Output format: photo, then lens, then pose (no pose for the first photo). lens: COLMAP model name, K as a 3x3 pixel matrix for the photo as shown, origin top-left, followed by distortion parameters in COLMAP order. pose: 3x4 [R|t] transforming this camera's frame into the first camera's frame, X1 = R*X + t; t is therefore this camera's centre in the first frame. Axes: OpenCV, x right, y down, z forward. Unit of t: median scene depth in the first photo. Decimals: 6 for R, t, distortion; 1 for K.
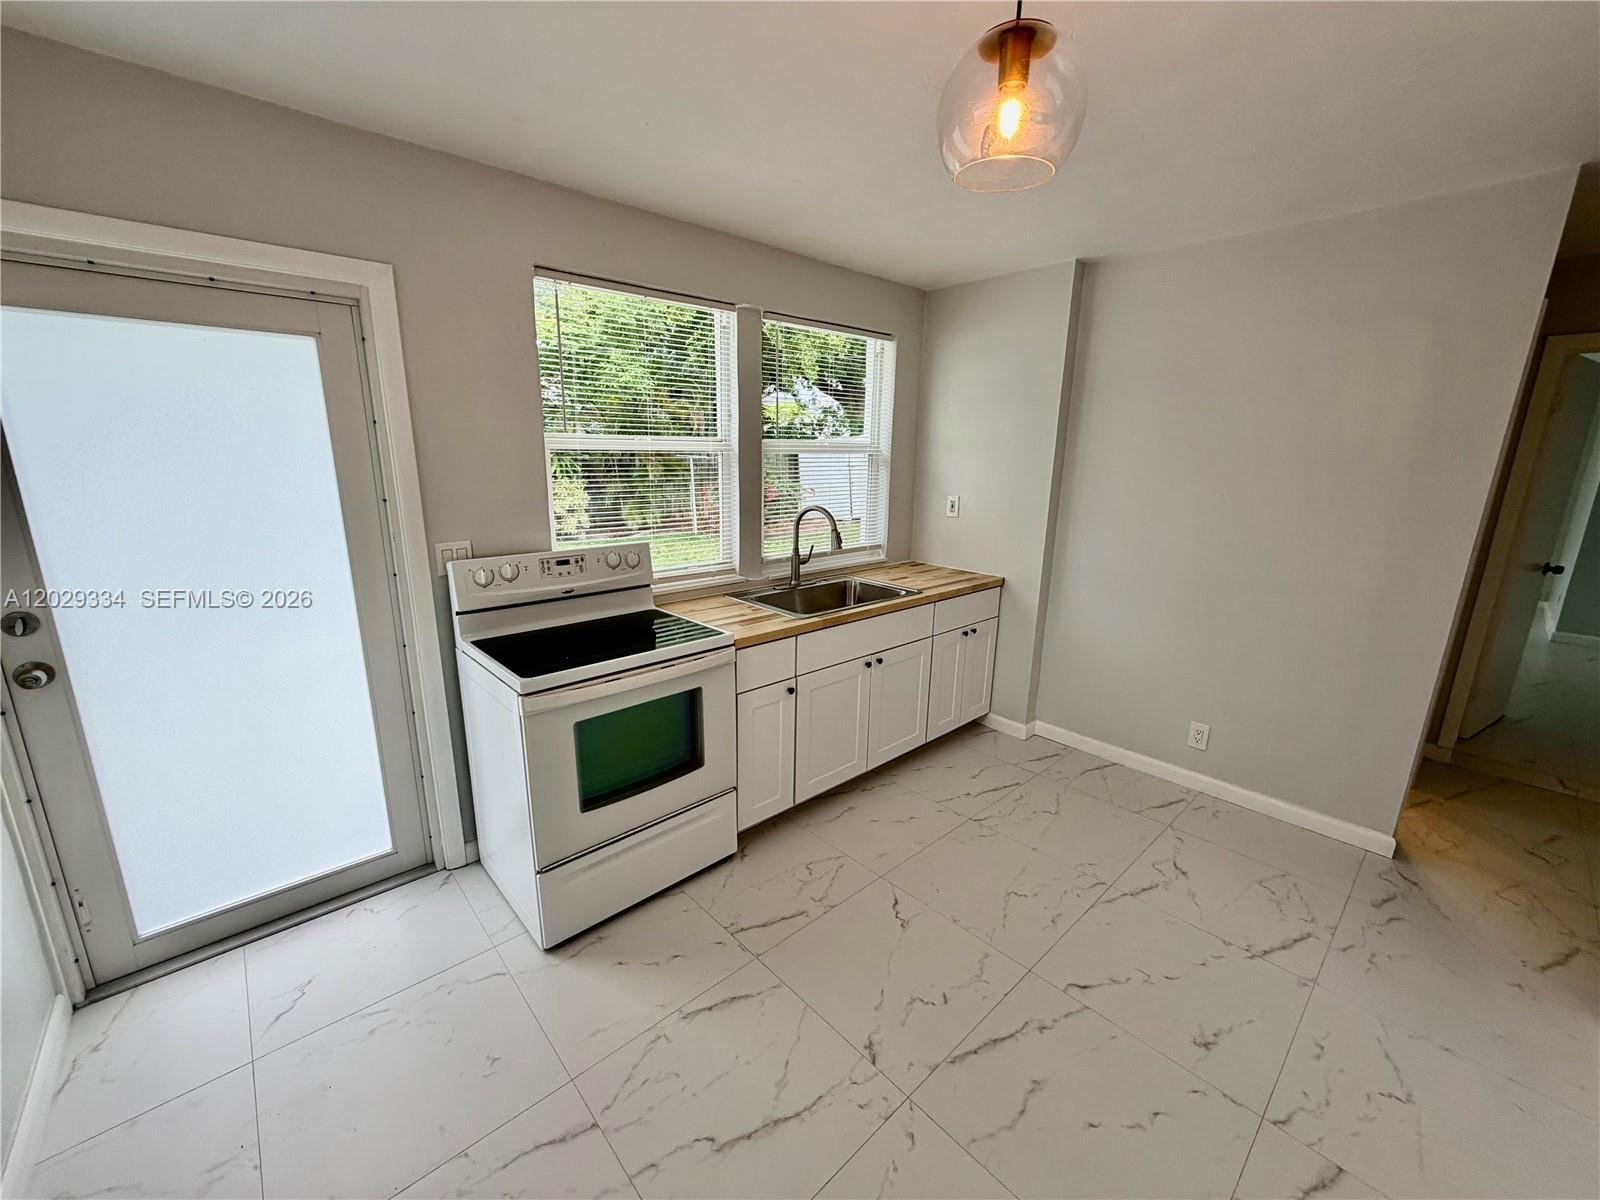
lens RADIAL K [[635.6, 0, 795.3], [0, 635.6, 600.1], [0, 0, 1]] dist [-0.001158, -0.000200]
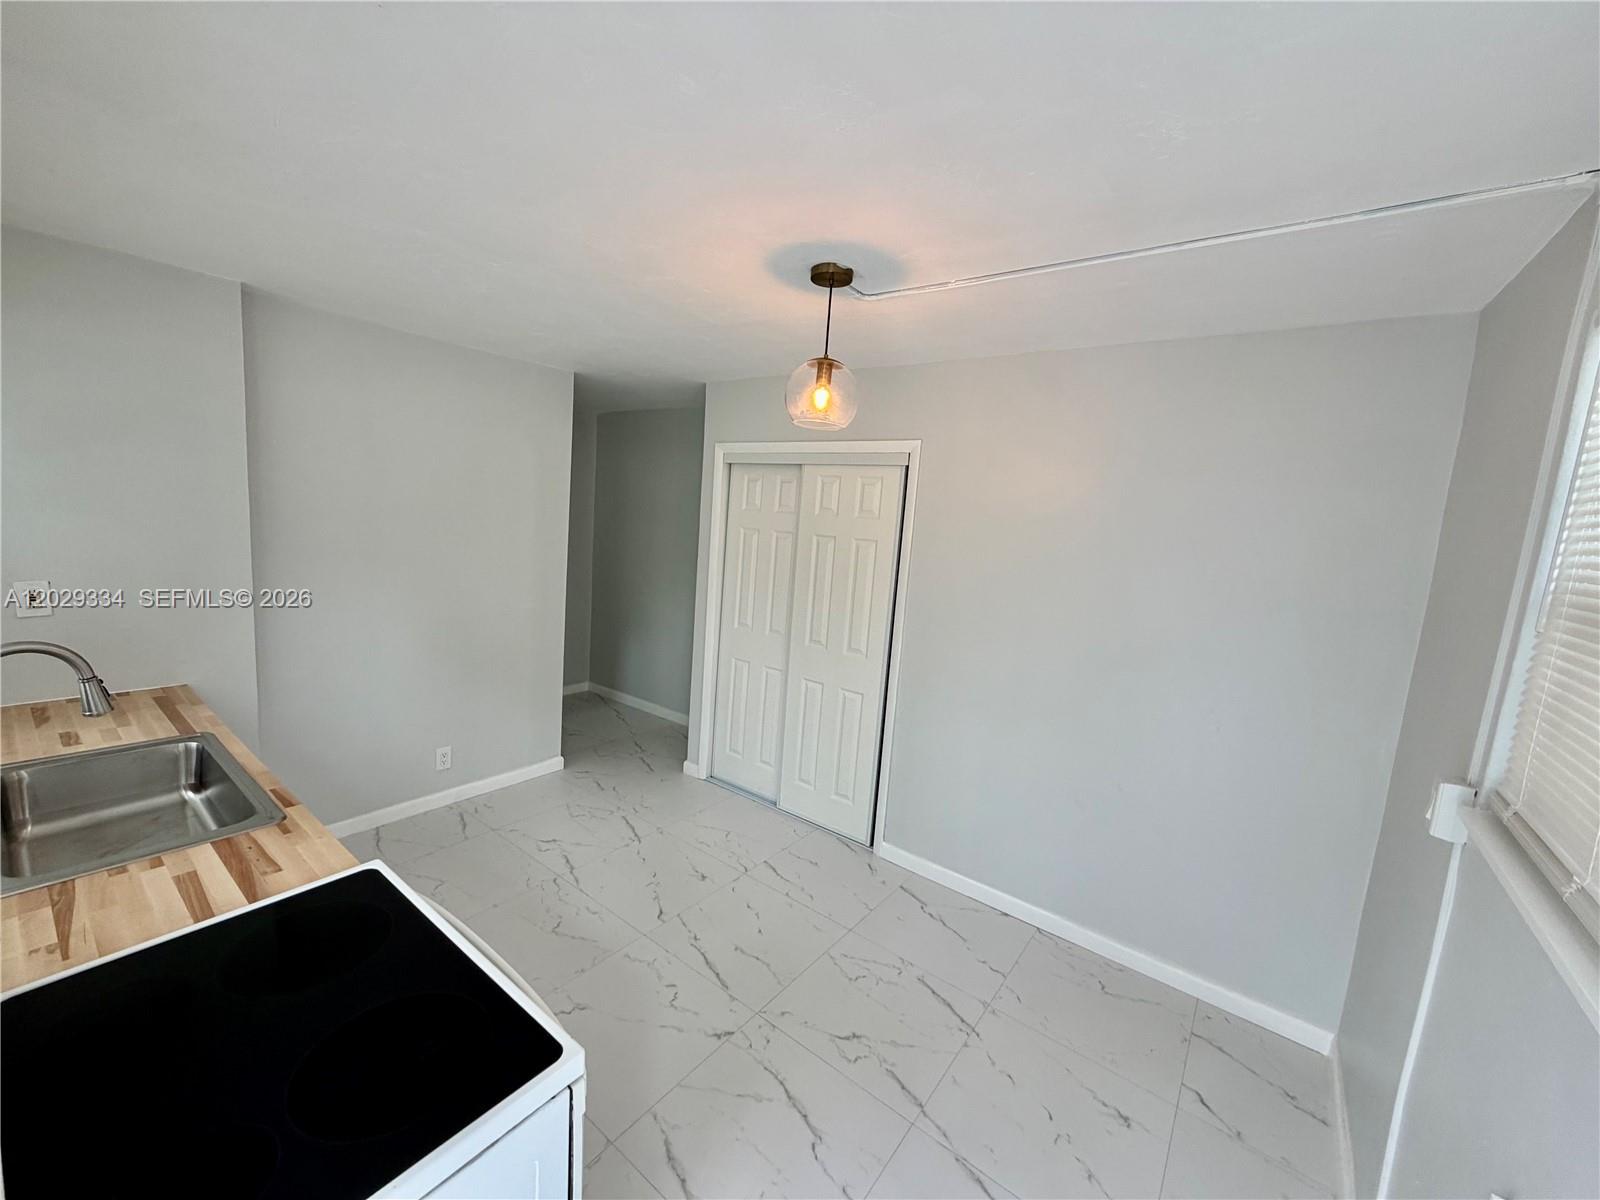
lens RADIAL K [[636.7, 0, 796.2], [0, 636.7, 600.6], [0, 0, 1]] dist [-0.000330, -0.000533]
pose [[-0.182541, -0.160607, 0.969992, -0.652046], [0.151286, 0.970231, 0.189117, -0.217977], [-0.971489, 0.181268, -0.152809, 0.598158]]
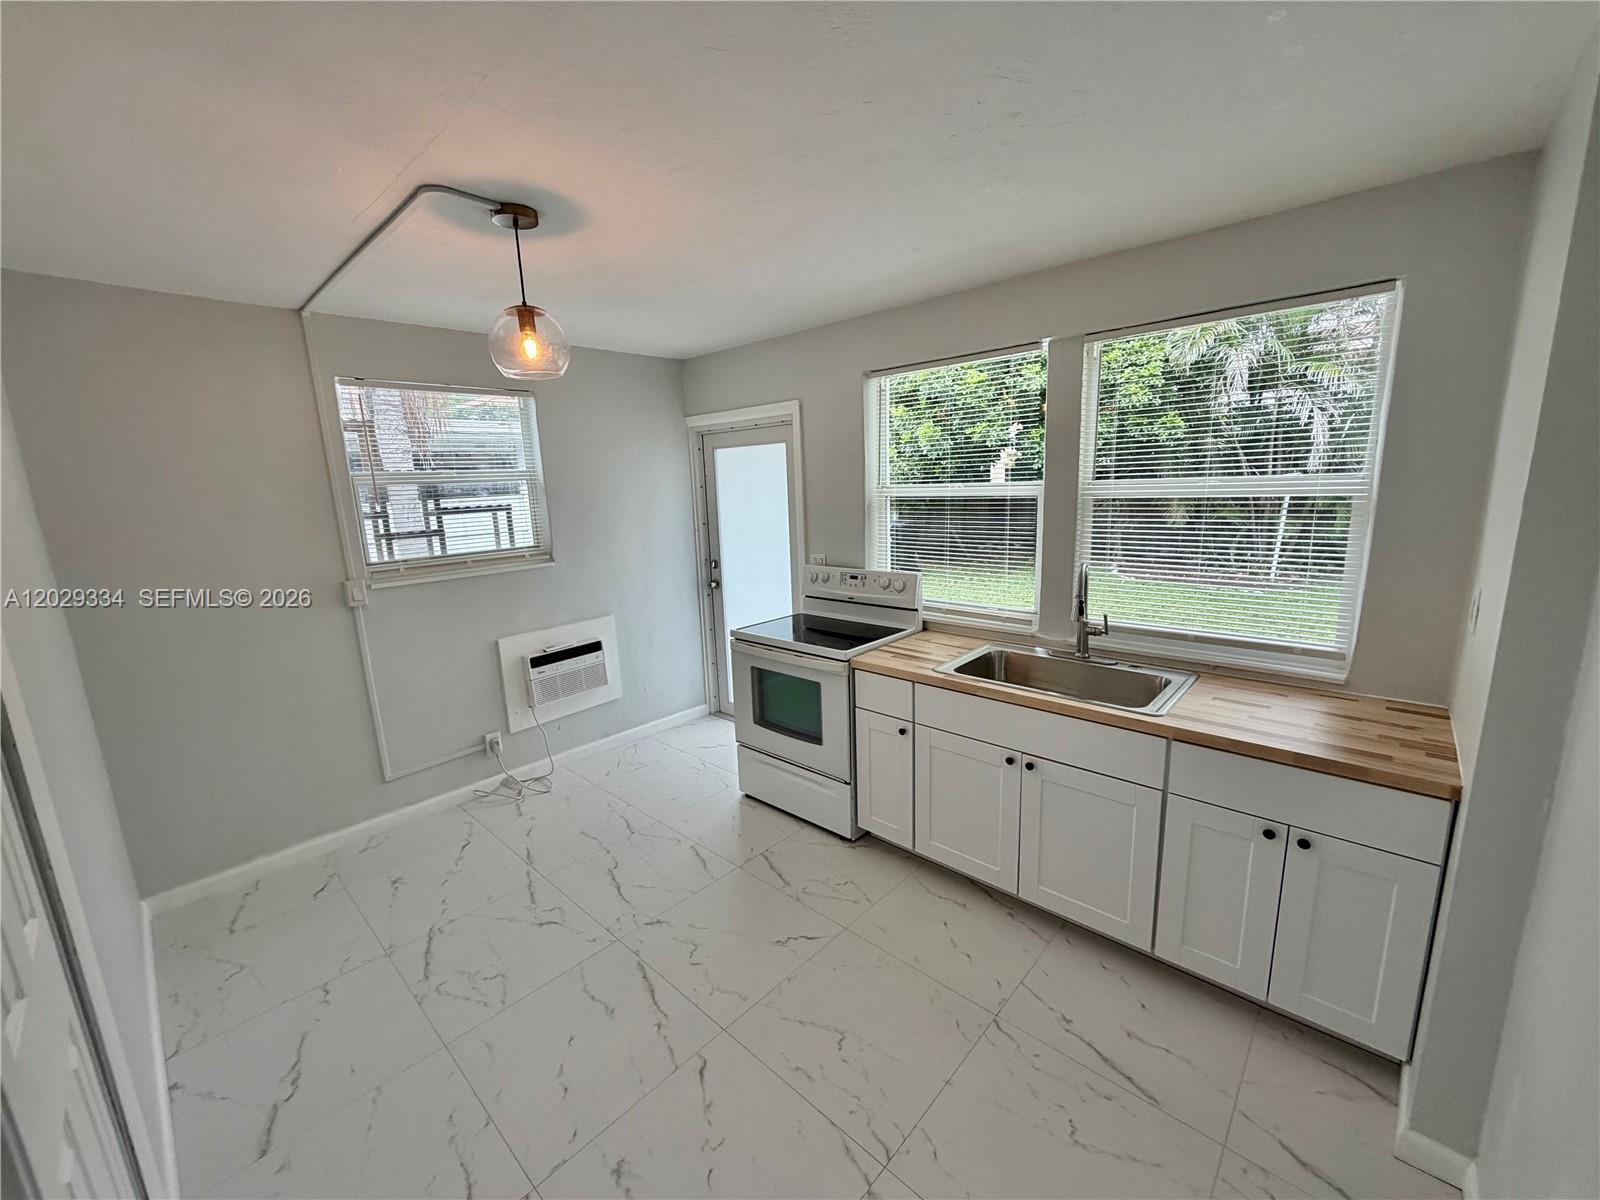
lens RADIAL K [[635.6, 0, 795.3], [0, 635.6, 600.1], [0, 0, 1]] dist [-0.001158, -0.000200]
pose [[0.086749, 0.174150, -0.980891, 0.961999], [-0.190862, 0.969269, 0.155207, -0.193151], [0.977776, 0.173750, 0.117322, 0.676860]]
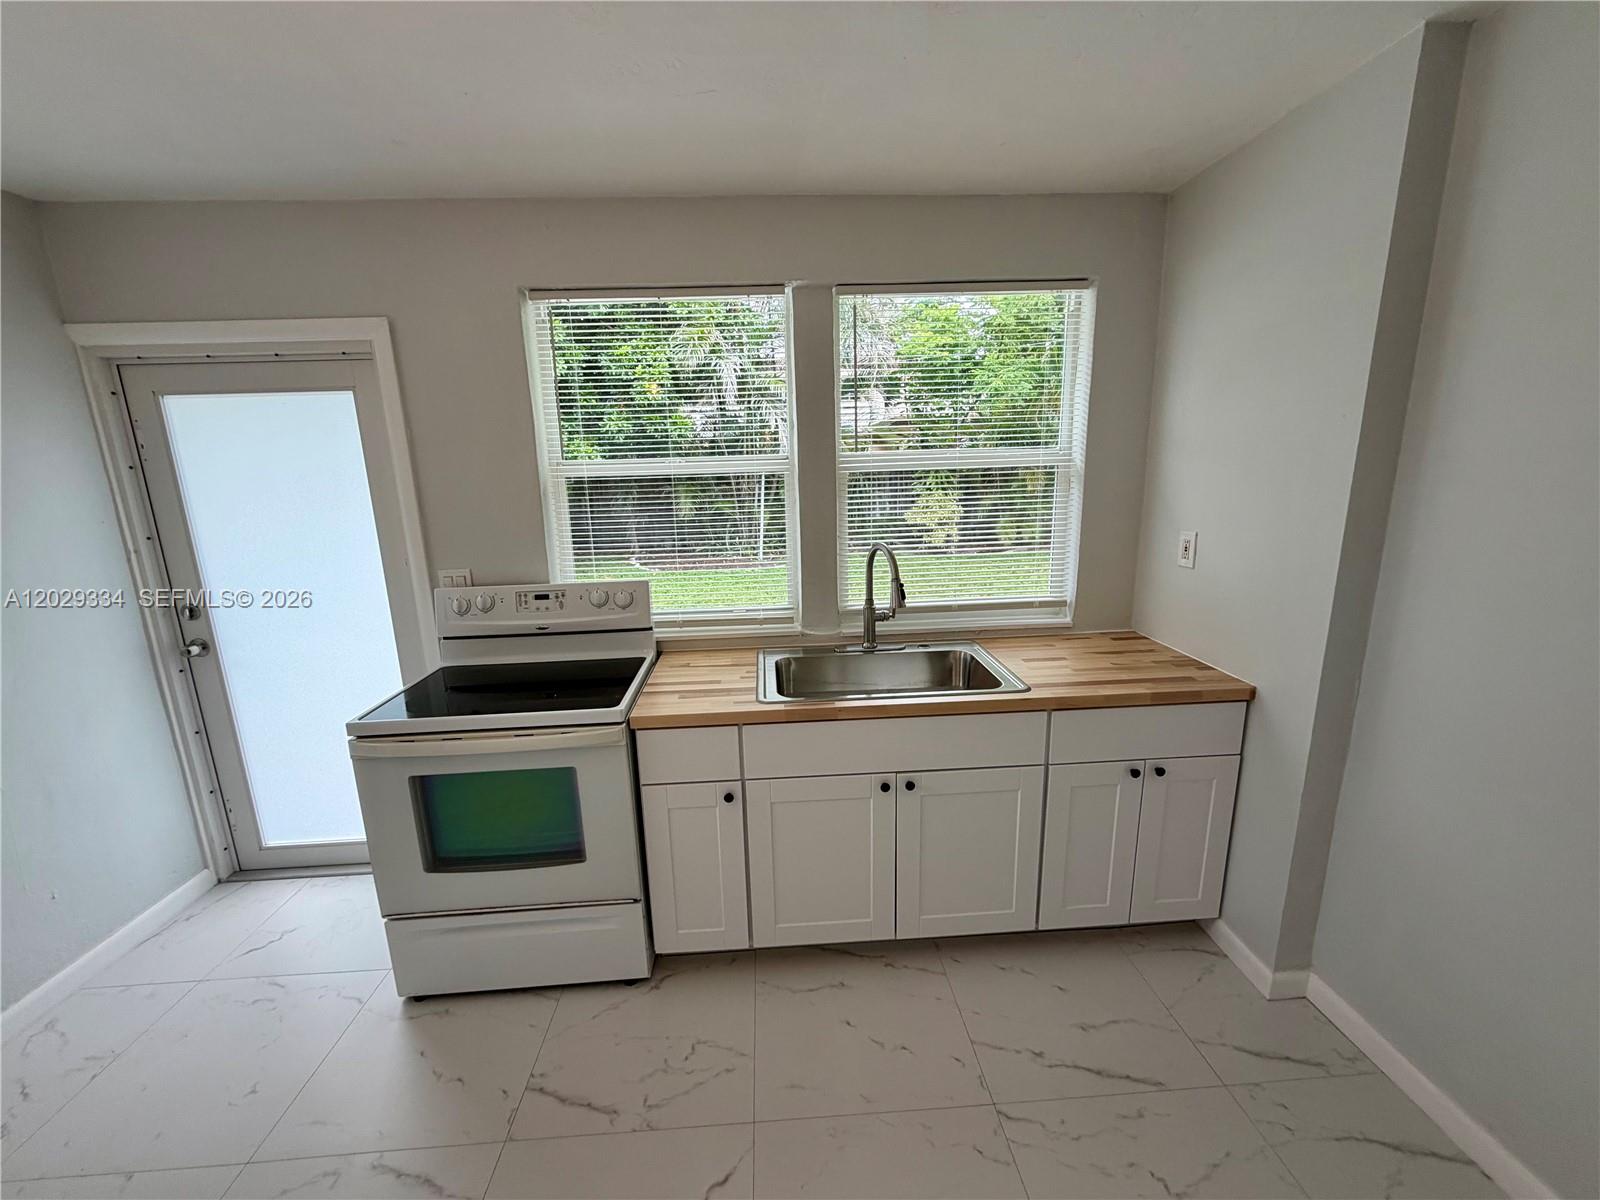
lens RADIAL K [[633.8, 0, 795.3], [0, 633.8, 601.1], [0, 0, 1]] dist [0.000340, 0.000042]
pose [[0.778250, 0.100674, -0.619832, 0.489880], [-0.106954, 0.993893, 0.027141, -0.112826], [0.618779, 0.045171, 0.784265, 0.464612]]
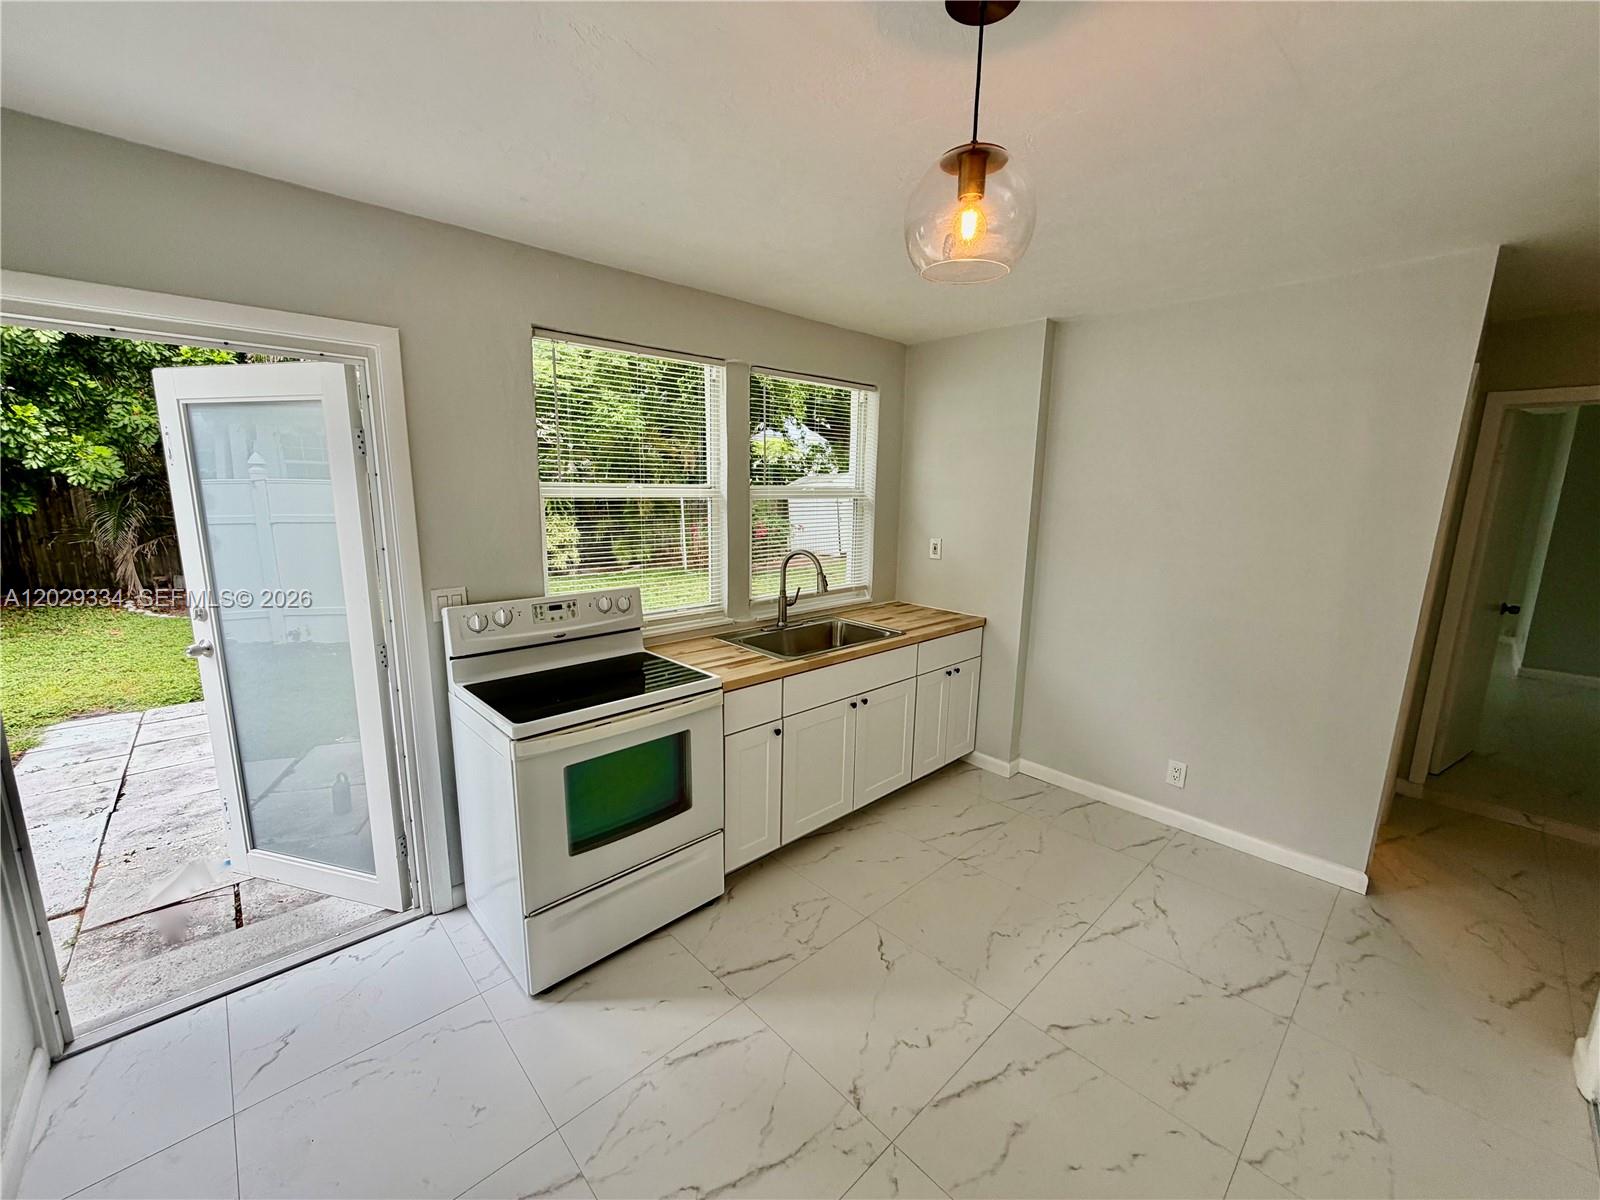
lens RADIAL K [[635.6, 0, 795.3], [0, 635.6, 600.1], [0, 0, 1]] dist [-0.001158, -0.000200]
pose [[0.999868, -0.001103, 0.016185, 0.005391], [0.001943, 0.998646, -0.051985, -0.015977], [-0.016105, 0.052010, 0.998517, -0.031286]]
